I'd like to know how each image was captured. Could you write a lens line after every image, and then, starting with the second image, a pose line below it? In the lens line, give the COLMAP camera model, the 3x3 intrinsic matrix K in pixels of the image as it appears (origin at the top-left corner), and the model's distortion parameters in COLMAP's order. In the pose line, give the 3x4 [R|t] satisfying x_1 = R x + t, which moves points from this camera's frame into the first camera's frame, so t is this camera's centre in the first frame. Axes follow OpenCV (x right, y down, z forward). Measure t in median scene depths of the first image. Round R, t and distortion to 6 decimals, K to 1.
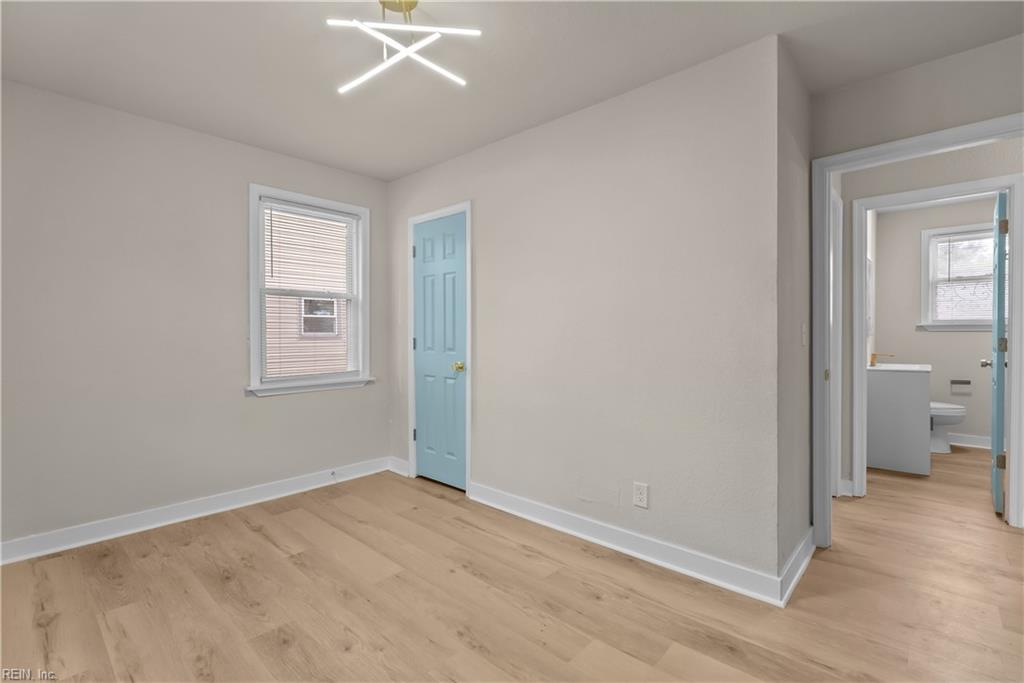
lens RADIAL K [[465.9, 0, 508.6], [0, 465.9, 336.8], [0, 0, 1]] dist [-0.009743, 0.003214]
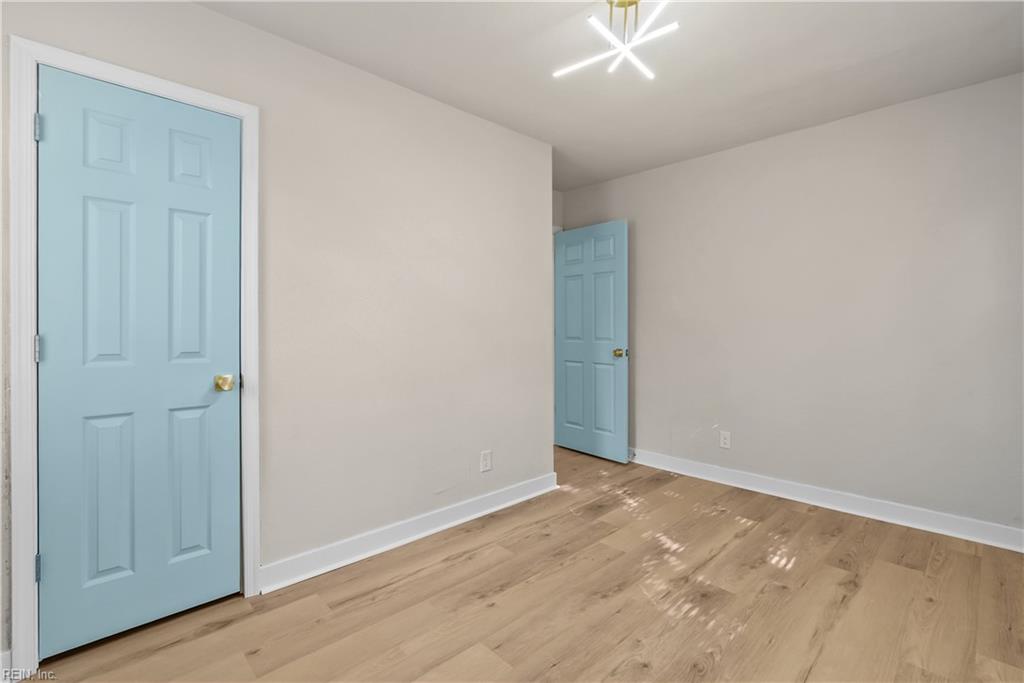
lens RADIAL K [[465.9, 0, 514.0], [0, 465.9, 334.9], [0, 0, 1]] dist [-0.009743, 0.003214]
pose [[0.057320, -0.011690, 0.998287, -0.893857], [0.003686, 0.999927, 0.011498, -0.001011], [-0.998349, 0.003021, 0.057359, 0.842017]]
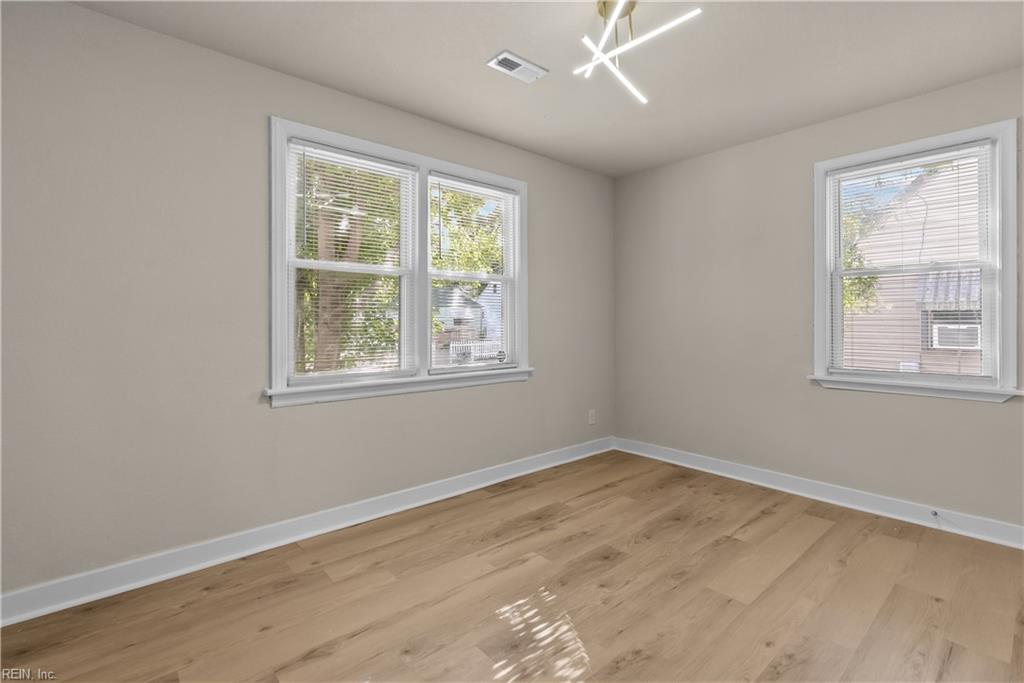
lens RADIAL K [[465.9, 0, 510.2], [0, 465.9, 324.1], [0, 0, 1]] dist [-0.009743, 0.003214]
pose [[-0.104071, 0.008430, -0.994534, 0.598536], [-0.004520, 0.999950, 0.008949, -0.006038], [0.994560, 0.005427, -0.104027, 0.617262]]
